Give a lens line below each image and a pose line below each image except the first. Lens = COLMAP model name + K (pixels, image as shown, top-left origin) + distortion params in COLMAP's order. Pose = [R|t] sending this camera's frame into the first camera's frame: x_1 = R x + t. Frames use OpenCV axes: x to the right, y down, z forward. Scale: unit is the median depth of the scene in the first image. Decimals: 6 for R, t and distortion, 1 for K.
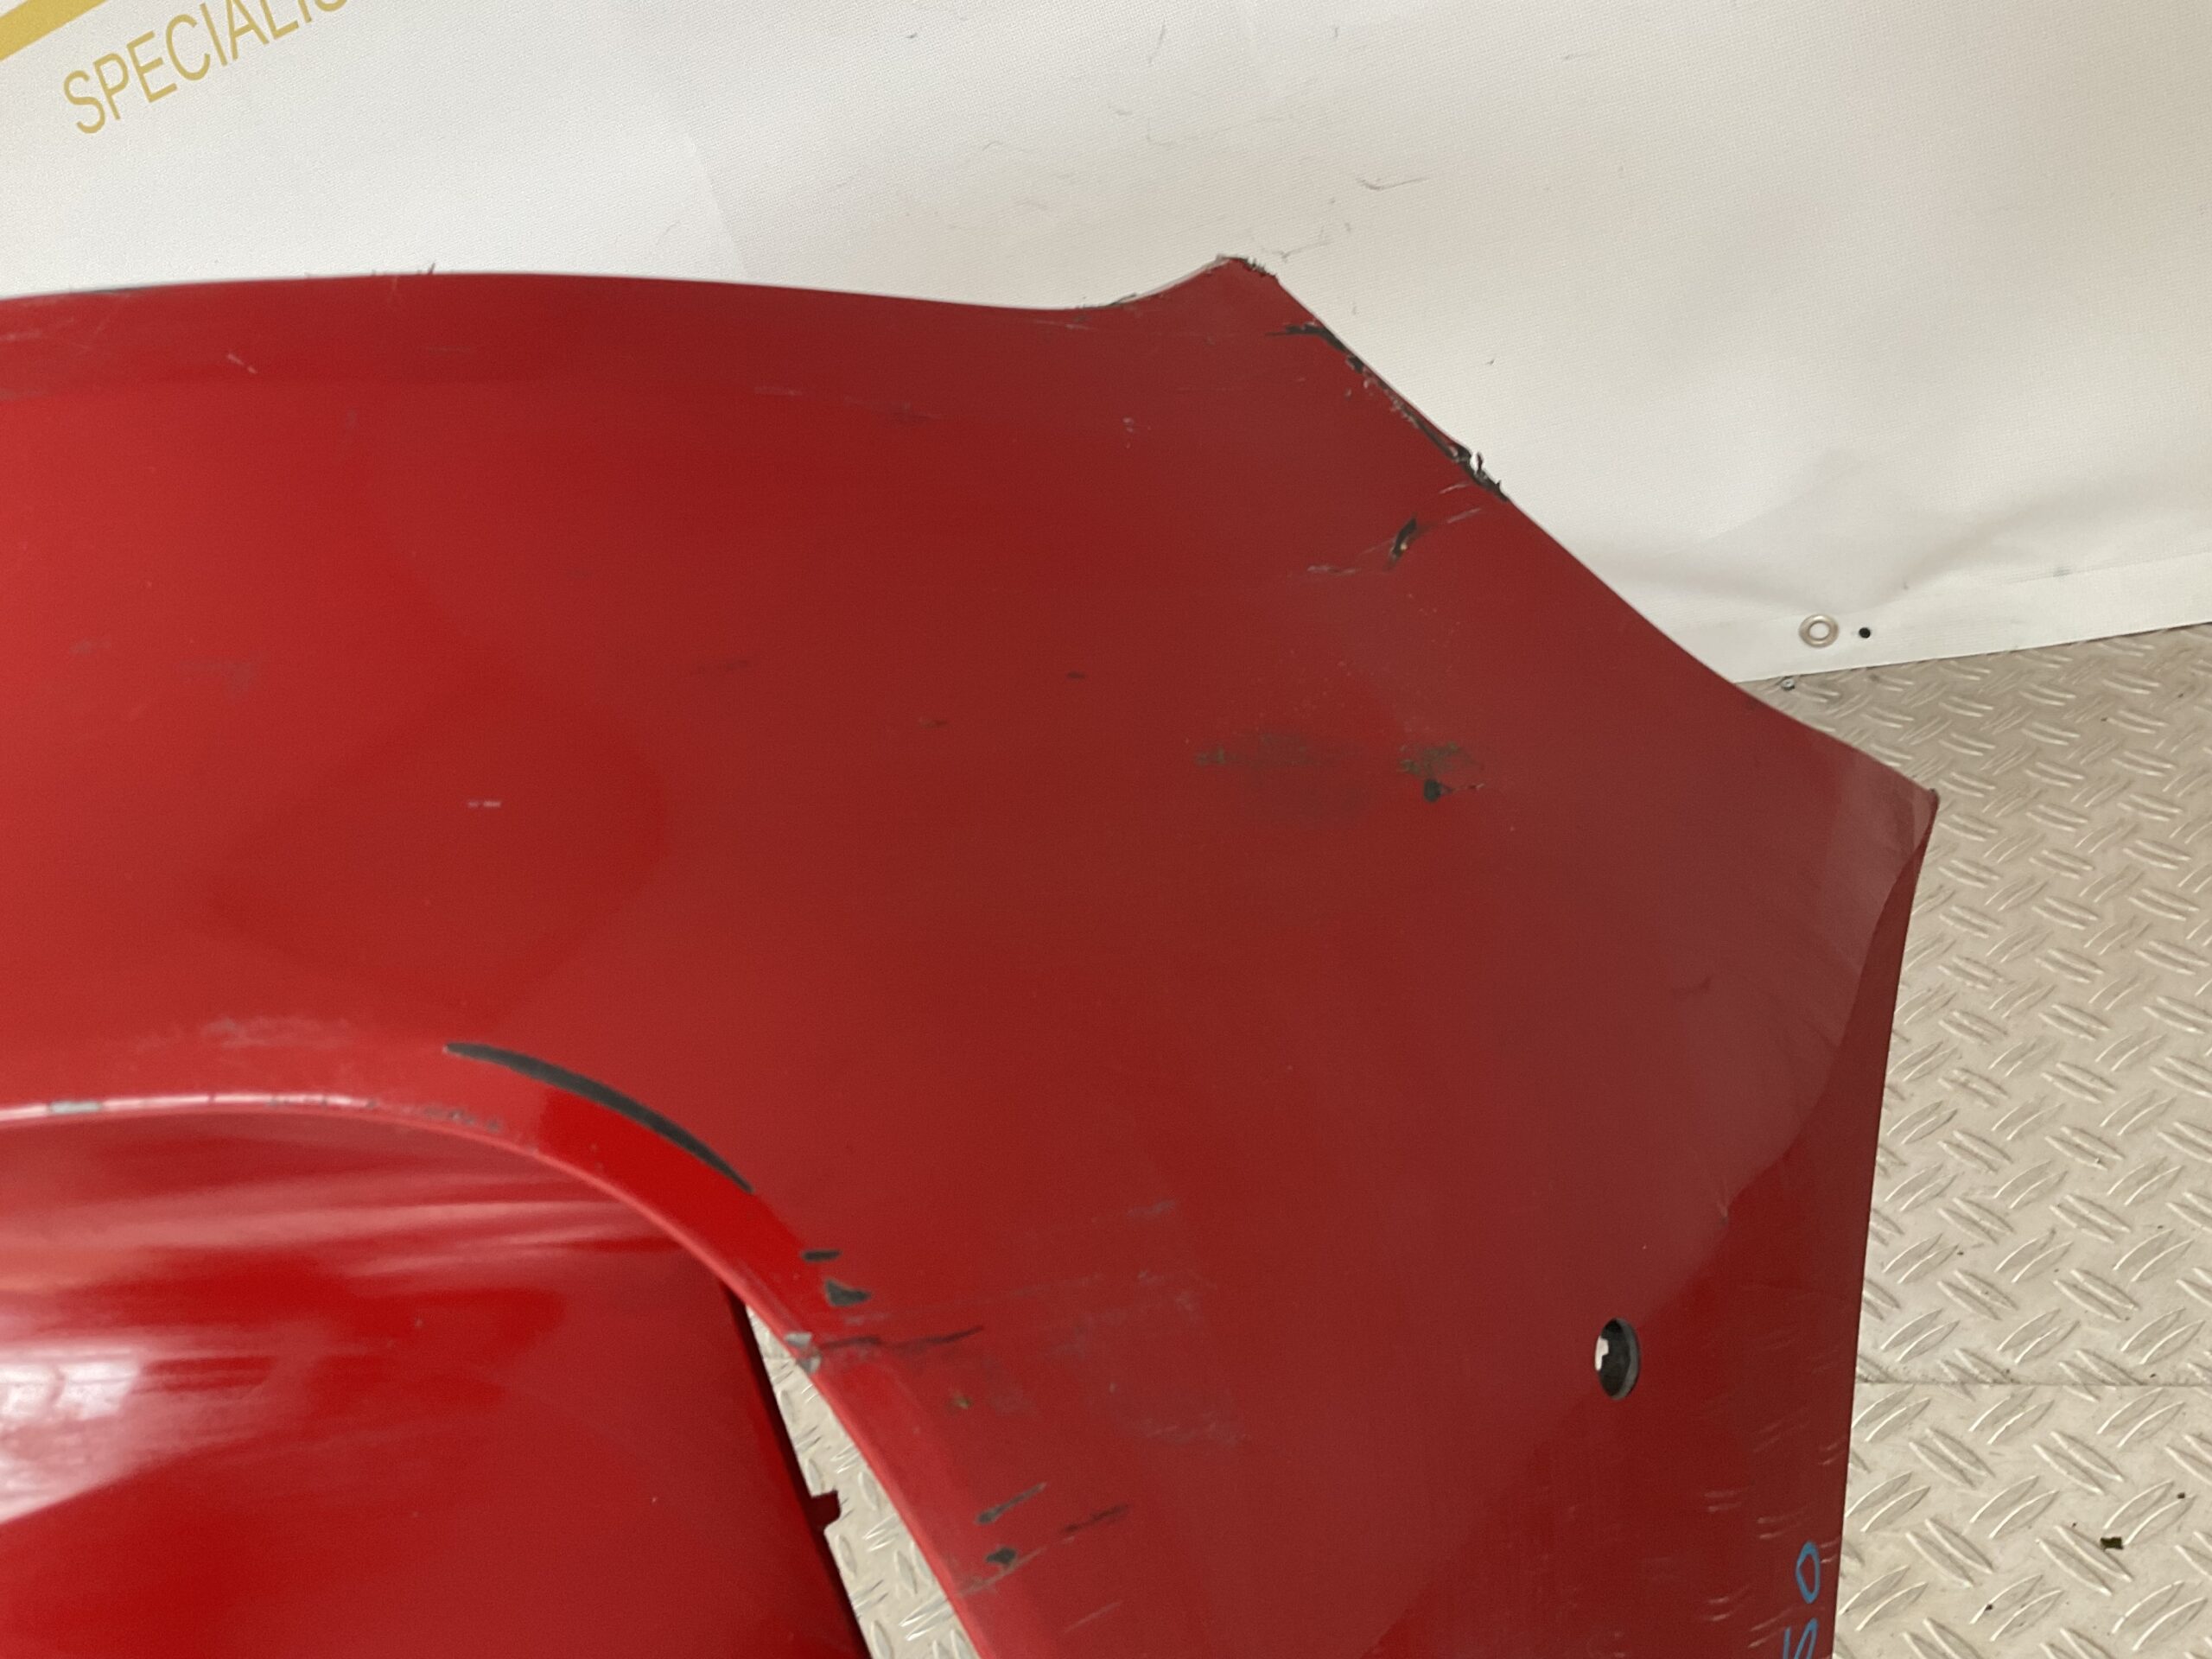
lens RADIAL K [[1829.1, 0, 1097.5], [0, 1829.1, 815.0], [0, 0, 1]] dist [0.072448, -0.134171]
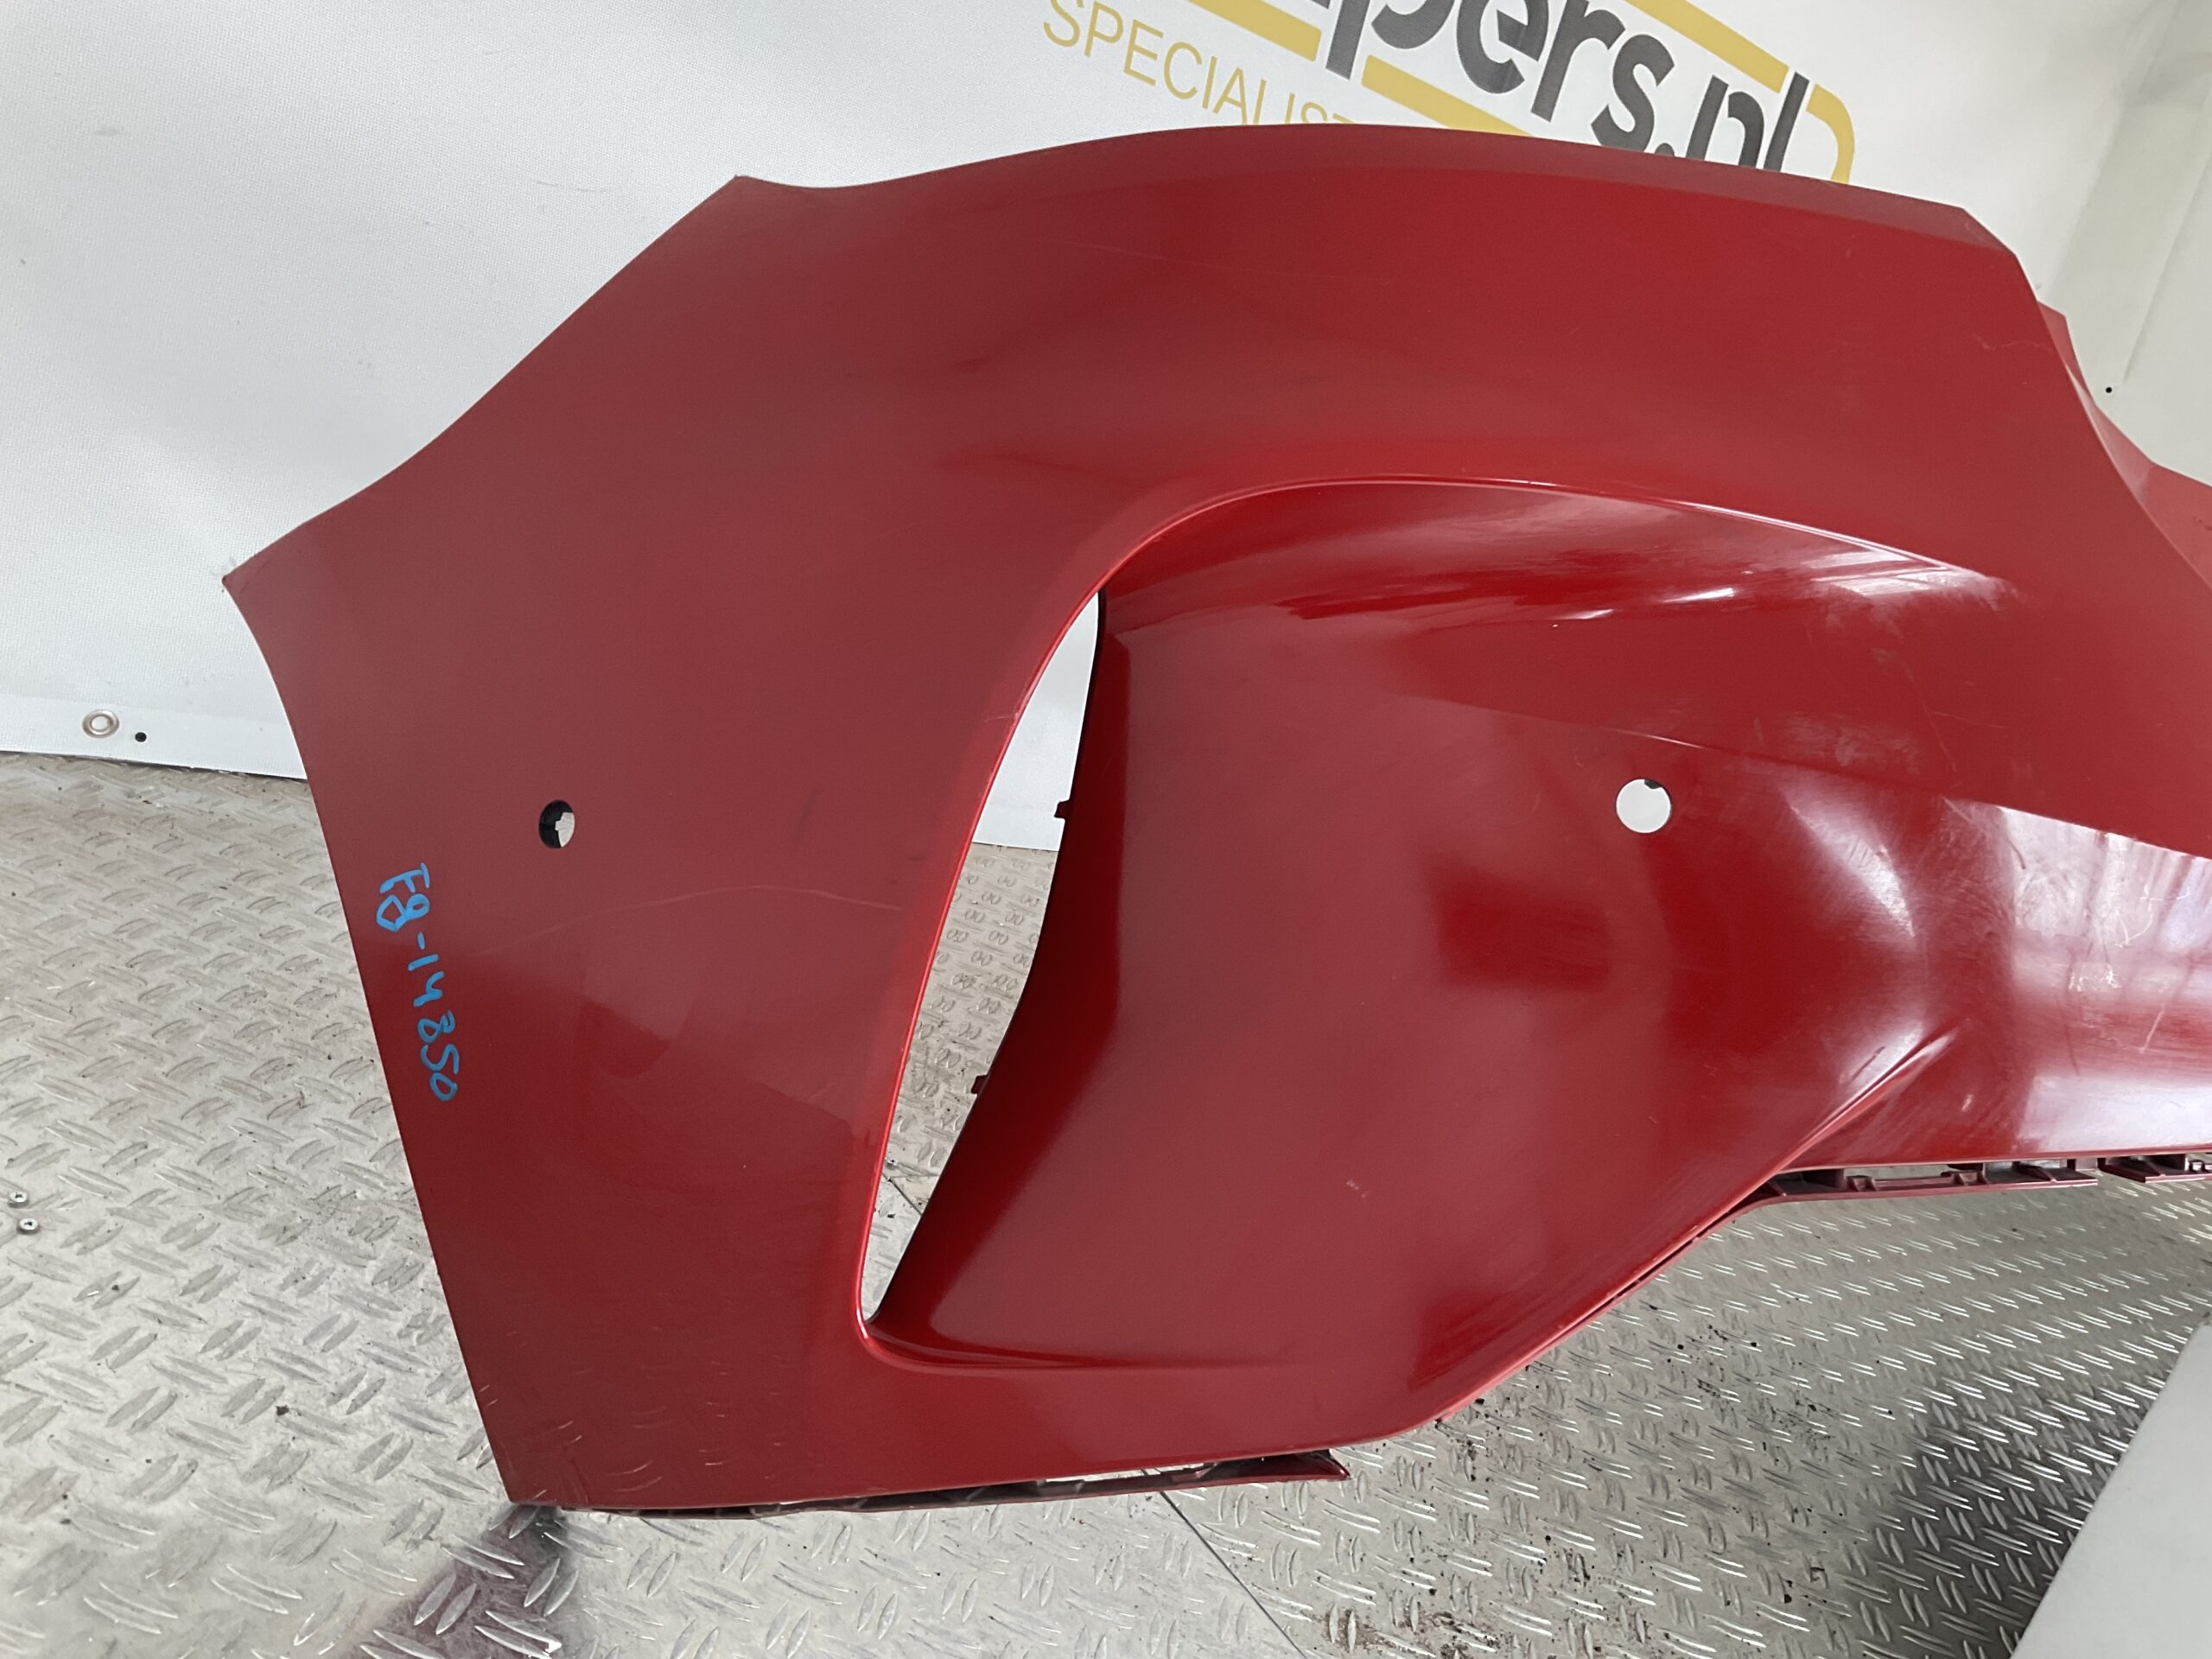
lens RADIAL K [[1829.1, 0, 1105.4], [0, 1829.1, 831.3], [0, 0, 1]] dist [0.072448, -0.134171]
pose [[0.373381, 0.263108, 0.889585, -2.320046], [-0.051624, 0.963344, -0.263256, 0.576264], [-0.926241, 0.052371, 0.373277, 1.042097]]
